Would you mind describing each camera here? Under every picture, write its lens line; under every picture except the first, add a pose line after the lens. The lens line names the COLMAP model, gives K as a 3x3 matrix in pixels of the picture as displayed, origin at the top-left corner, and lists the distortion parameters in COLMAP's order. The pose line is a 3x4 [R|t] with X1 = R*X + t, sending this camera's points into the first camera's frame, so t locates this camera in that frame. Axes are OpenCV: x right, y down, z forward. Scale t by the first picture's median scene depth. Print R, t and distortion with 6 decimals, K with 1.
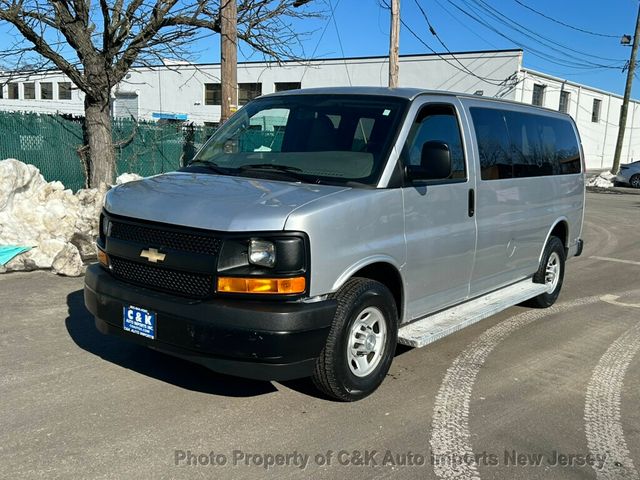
lens RADIAL K [[646.1, 0, 321.6], [0, 646.1, 238.6], [0, 0, 1]] dist [0.018261, 0.000000]
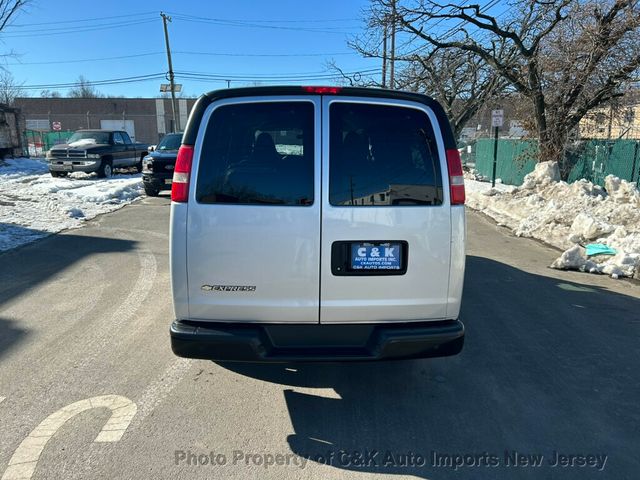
lens RADIAL K [[479.7, 0, 317.1], [0, 479.7, 243.4], [0, 0, 1]] dist [0.054783, -0.056562]
pose [[-0.757492, 0.086119, -0.647139, 0.859899], [-0.138621, 0.947440, 0.288342, -0.295107], [0.637958, 0.308124, -0.705741, 2.040312]]
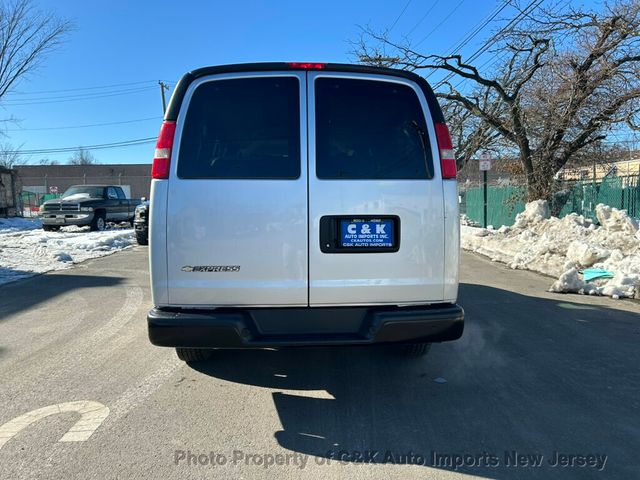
lens RADIAL K [[479.7, 0, 317.5], [0, 479.7, 243.9], [0, 0, 1]] dist [0.054783, -0.056562]
pose [[-0.749043, 0.016229, -0.662323, 0.839527], [-0.123199, 0.978851, 0.163315, -0.191435], [0.650966, 0.203928, -0.731202, 2.050349]]
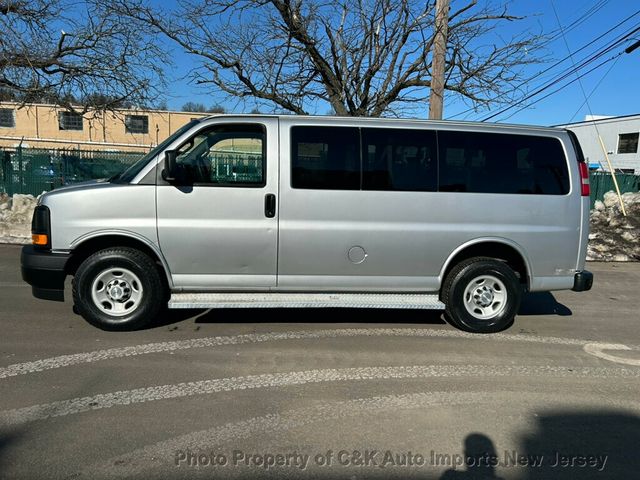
lens RADIAL K [[511.9, 0, 320.2], [0, 511.9, 242.3], [0, 0, 1]] dist [0.045650, -0.029494]
pose [[0.706785, 0.077536, -0.703167, 0.960897], [-0.111573, 0.993753, -0.002569, 0.003370], [0.698575, 0.080270, 0.711020, 0.402225]]
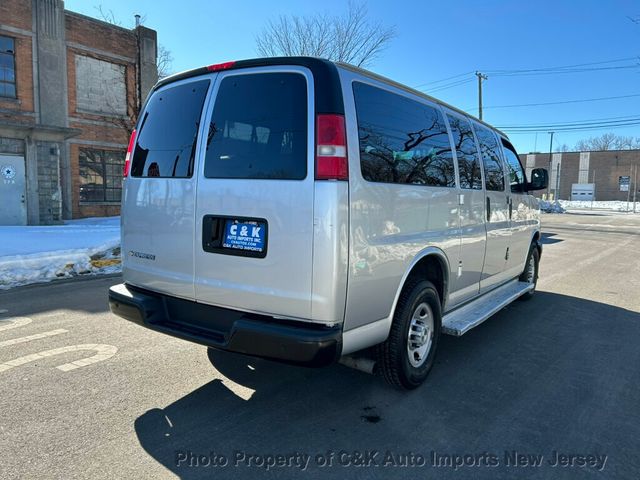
lens RADIAL K [[479.7, 0, 319.4], [0, 479.7, 242.0], [0, 0, 1]] dist [0.054783, -0.056562]
pose [[-0.996254, -0.060492, -0.061789, 0.368832], [-0.073847, 0.966956, 0.244015, -0.250052], [0.044986, 0.247664, -0.967801, 2.202988]]
